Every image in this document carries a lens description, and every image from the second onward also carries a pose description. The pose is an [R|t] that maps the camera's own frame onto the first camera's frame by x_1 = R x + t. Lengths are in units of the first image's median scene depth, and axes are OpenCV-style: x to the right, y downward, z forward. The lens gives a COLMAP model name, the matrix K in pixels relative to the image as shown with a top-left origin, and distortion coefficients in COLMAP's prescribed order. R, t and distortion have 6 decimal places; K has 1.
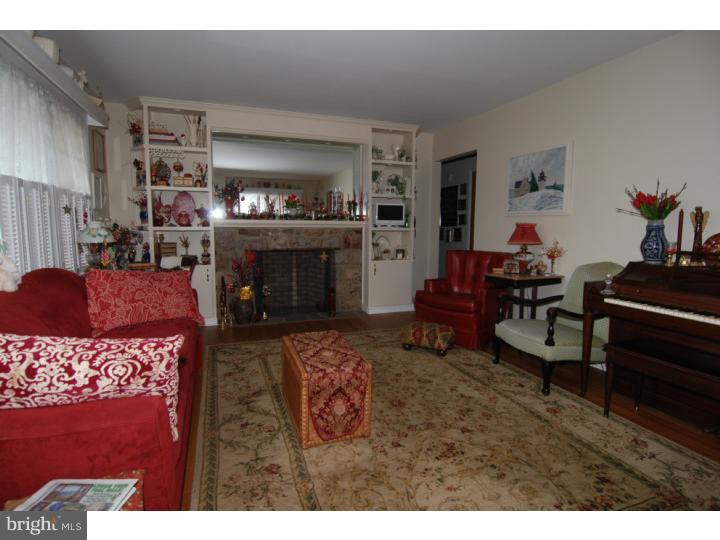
lens RADIAL K [[389.3, 0, 360.5], [0, 389.3, 265.8], [0, 0, 1]] dist [-0.002401, -0.000381]
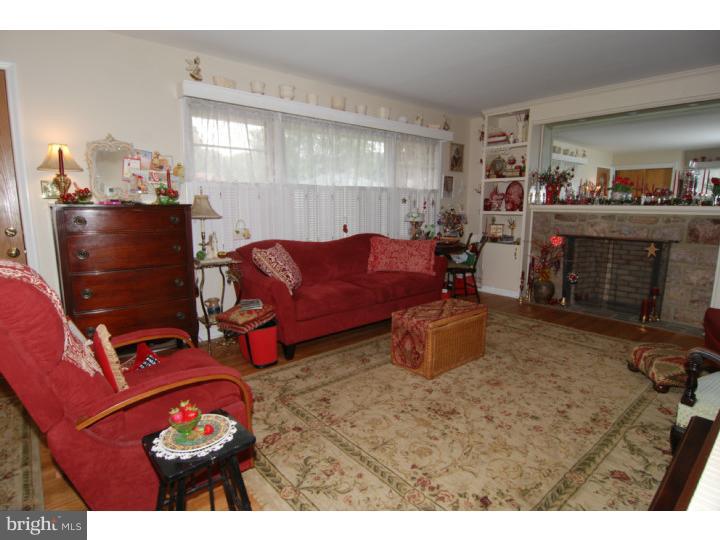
lens RADIAL K [[388.4, 0, 360.2], [0, 388.4, 269.6], [0, 0, 1]] dist [-0.002504, -0.001165]
pose [[0.352866, 0.151538, -0.923321, 0.518243], [-0.100497, 0.987228, 0.123619, -0.025123], [0.930261, 0.049170, 0.363588, 0.152130]]
